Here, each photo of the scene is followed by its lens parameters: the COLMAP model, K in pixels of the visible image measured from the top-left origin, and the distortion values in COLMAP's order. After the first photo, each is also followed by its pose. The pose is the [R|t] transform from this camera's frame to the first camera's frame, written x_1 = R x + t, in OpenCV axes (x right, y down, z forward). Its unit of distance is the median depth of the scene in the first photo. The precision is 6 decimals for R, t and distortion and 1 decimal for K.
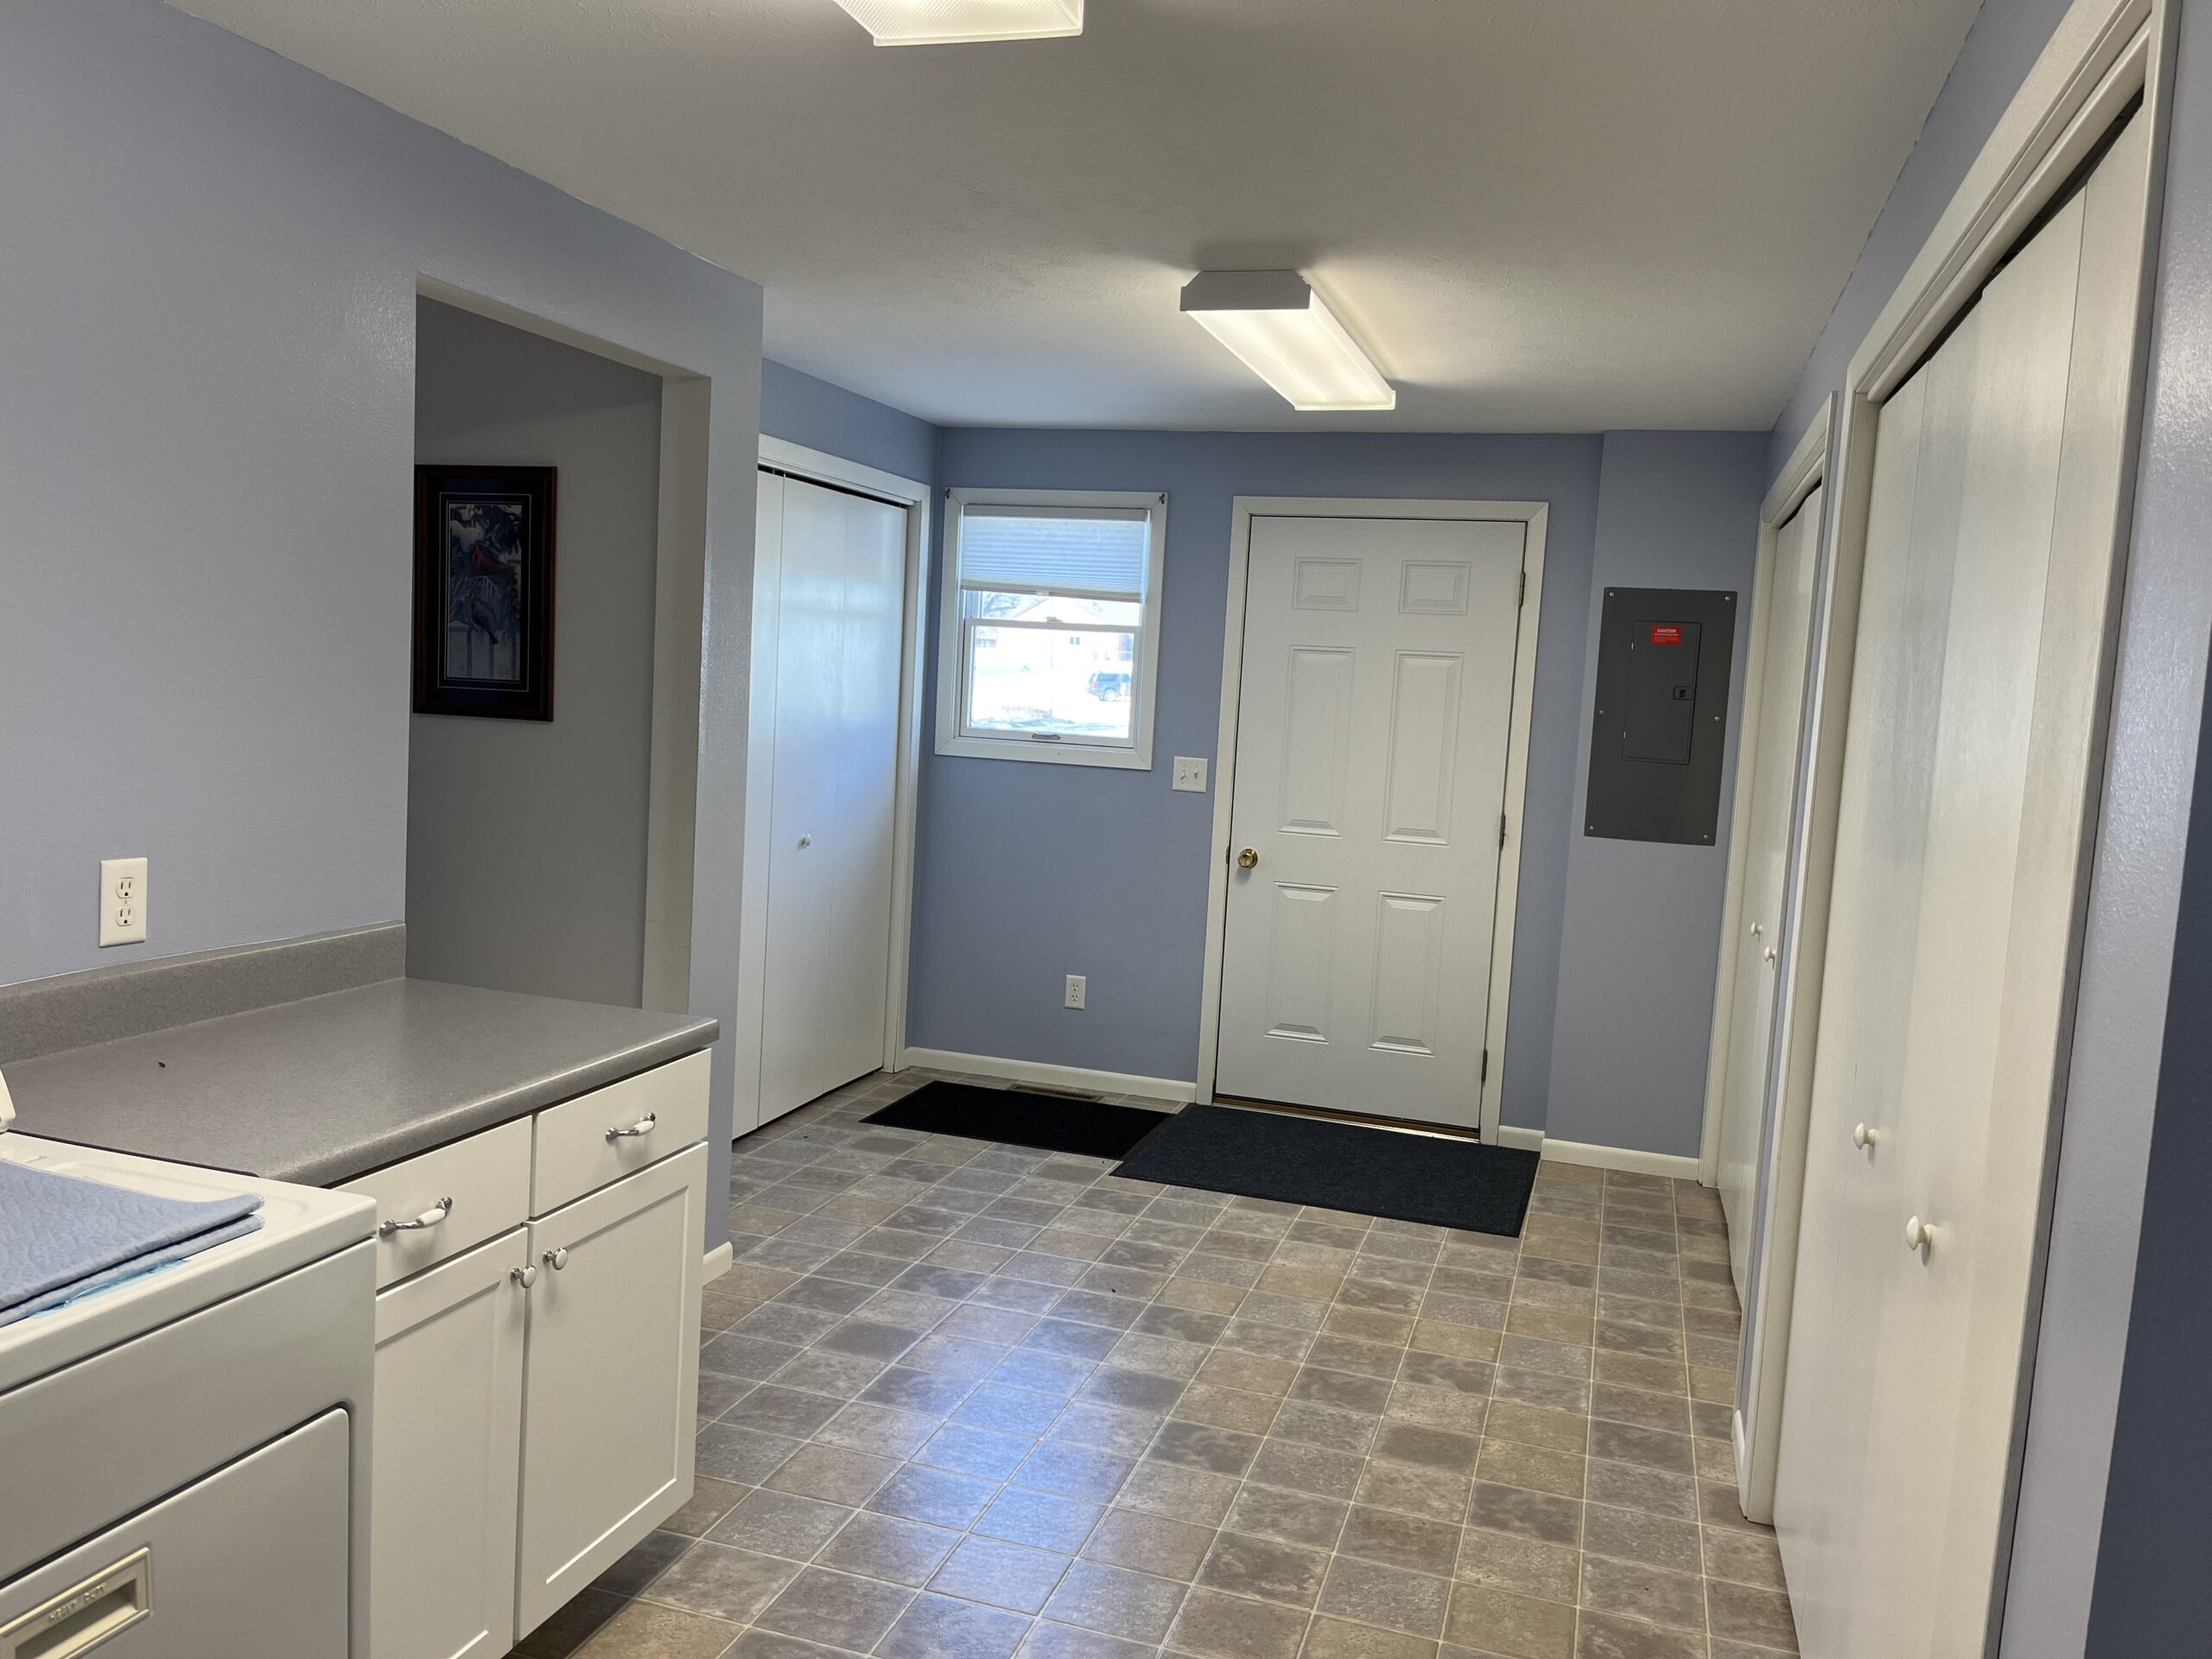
lens RADIAL K [[1692.8, 0, 1101.7], [0, 1692.8, 830.2], [0, 0, 1]] dist [0.048683, -0.082002]
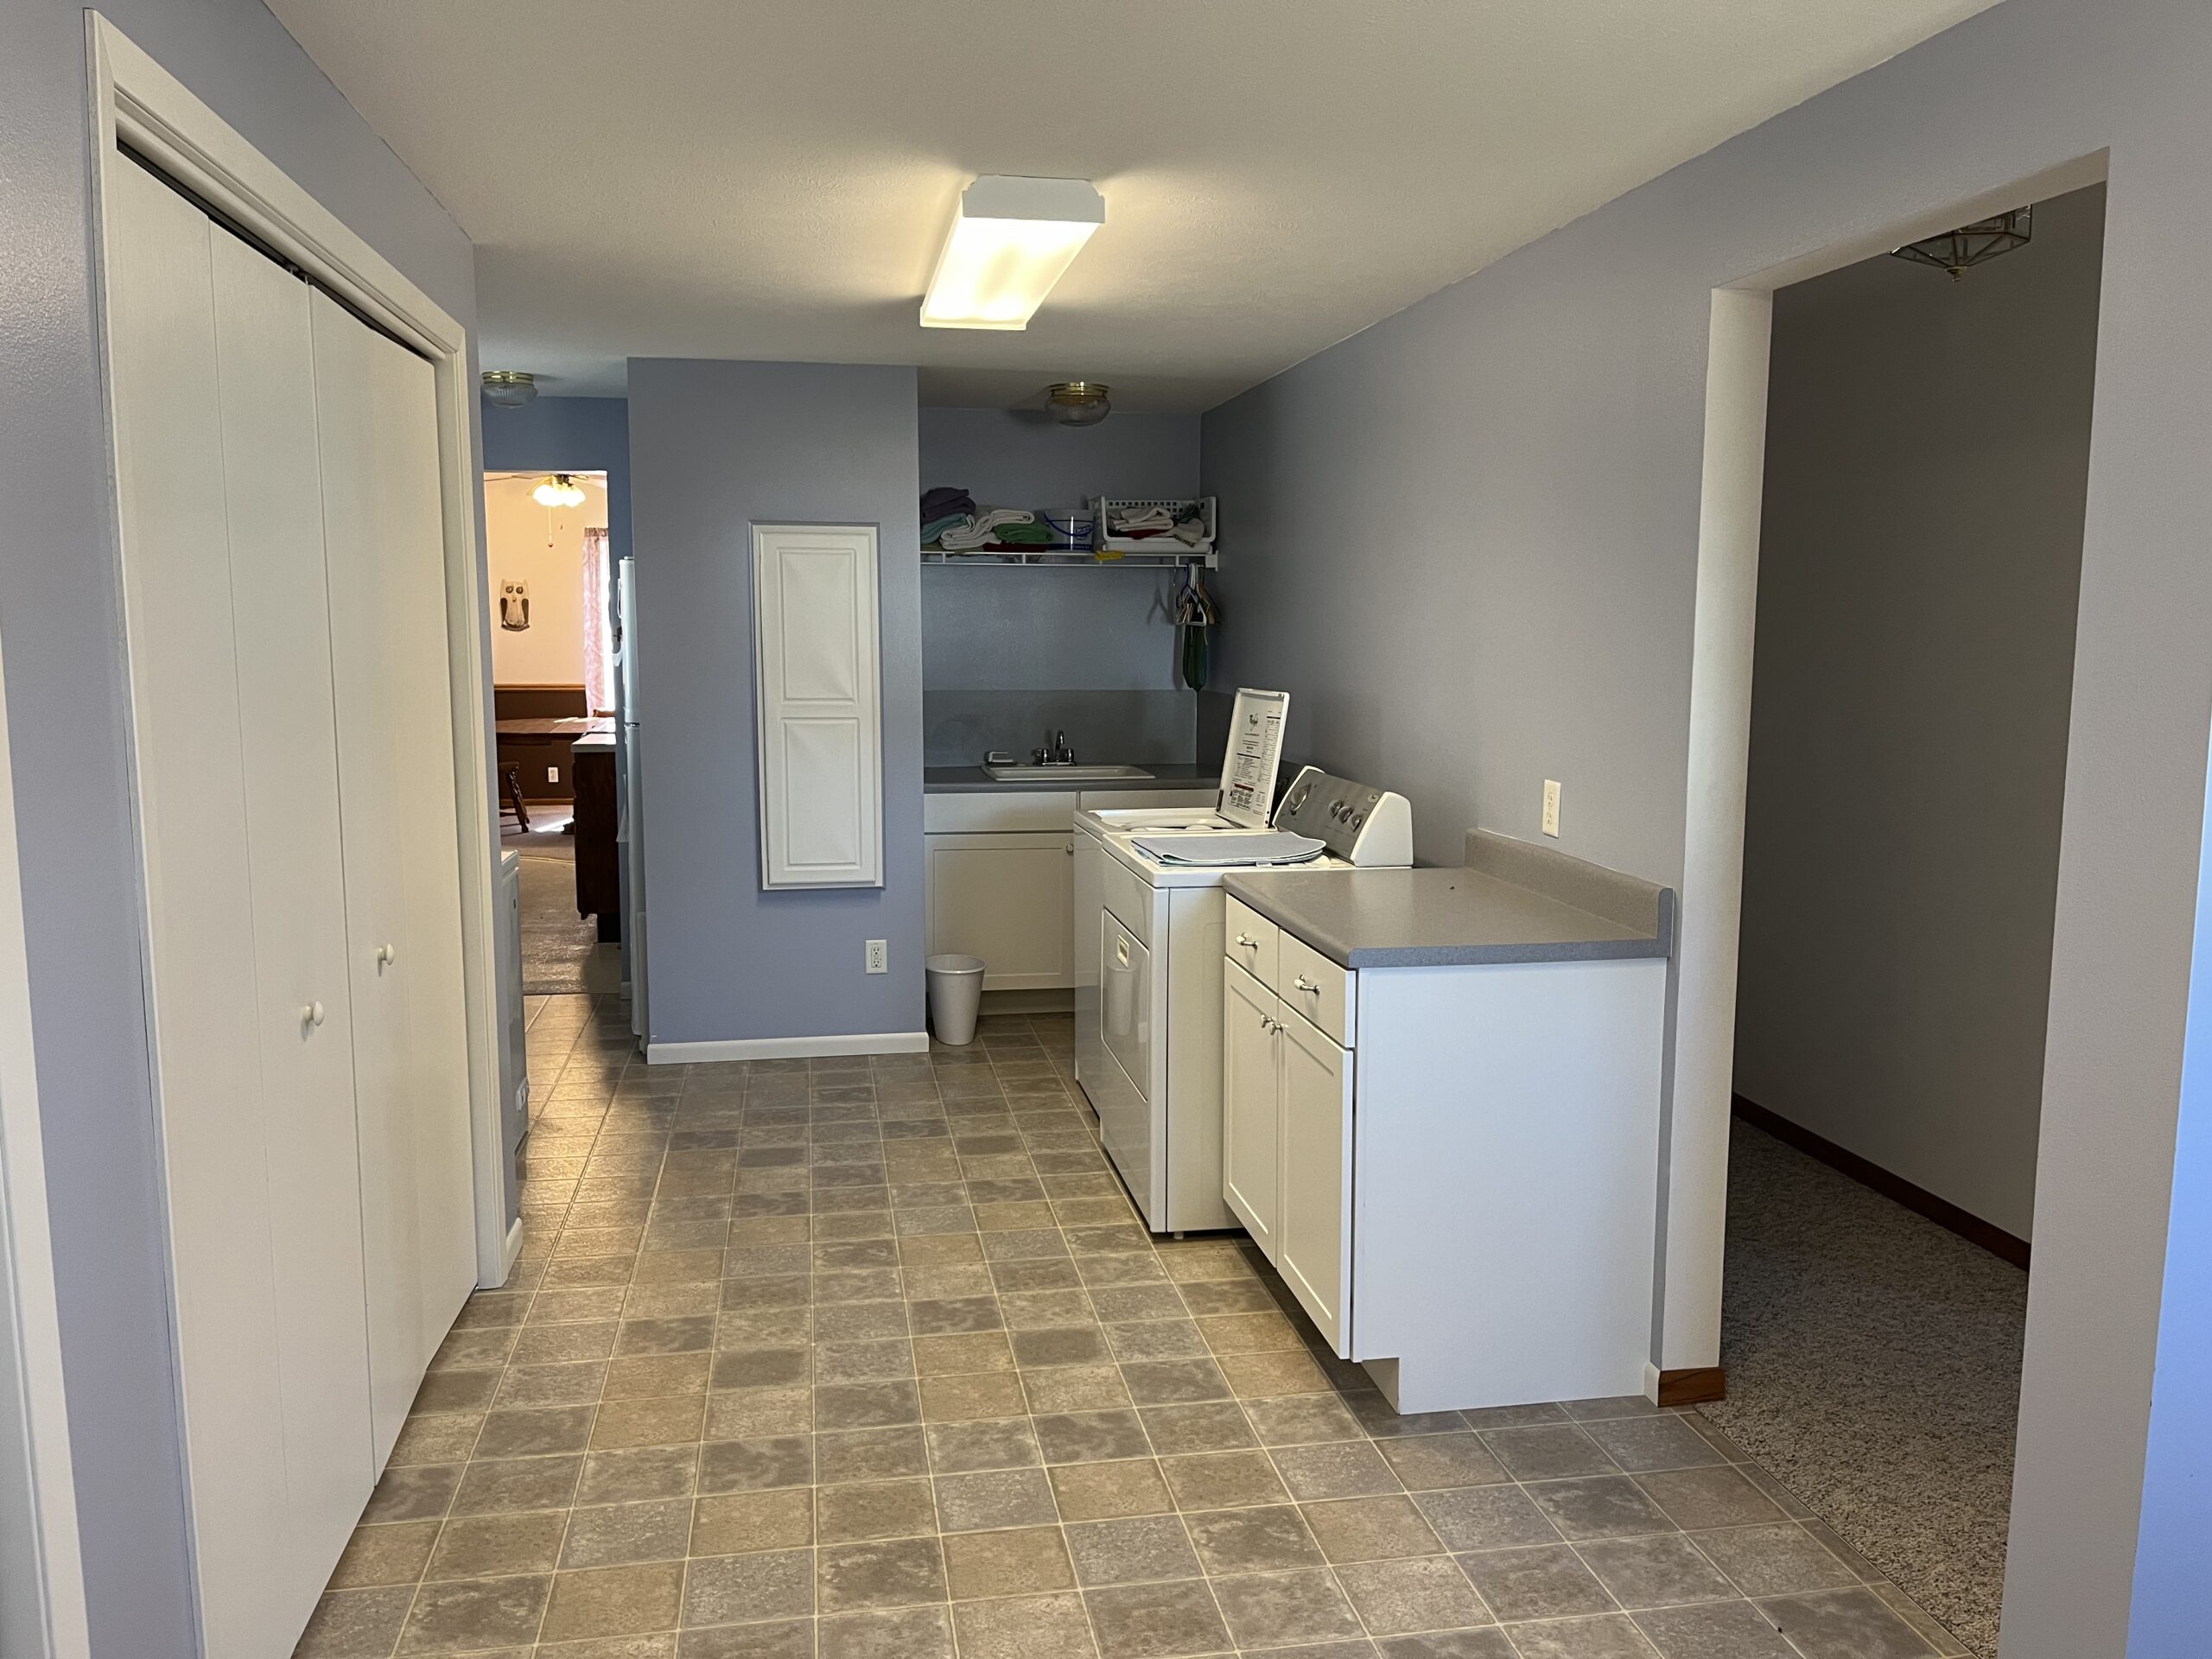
lens RADIAL K [[1692.8, 0, 1103.6], [0, 1692.8, 829.9], [0, 0, 1]] dist [0.048683, -0.082002]
pose [[-0.887108, -0.003584, -0.461548, 0.430466], [-0.096578, 0.979276, 0.178020, -0.149186], [0.451345, 0.202498, -0.869070, 1.827187]]
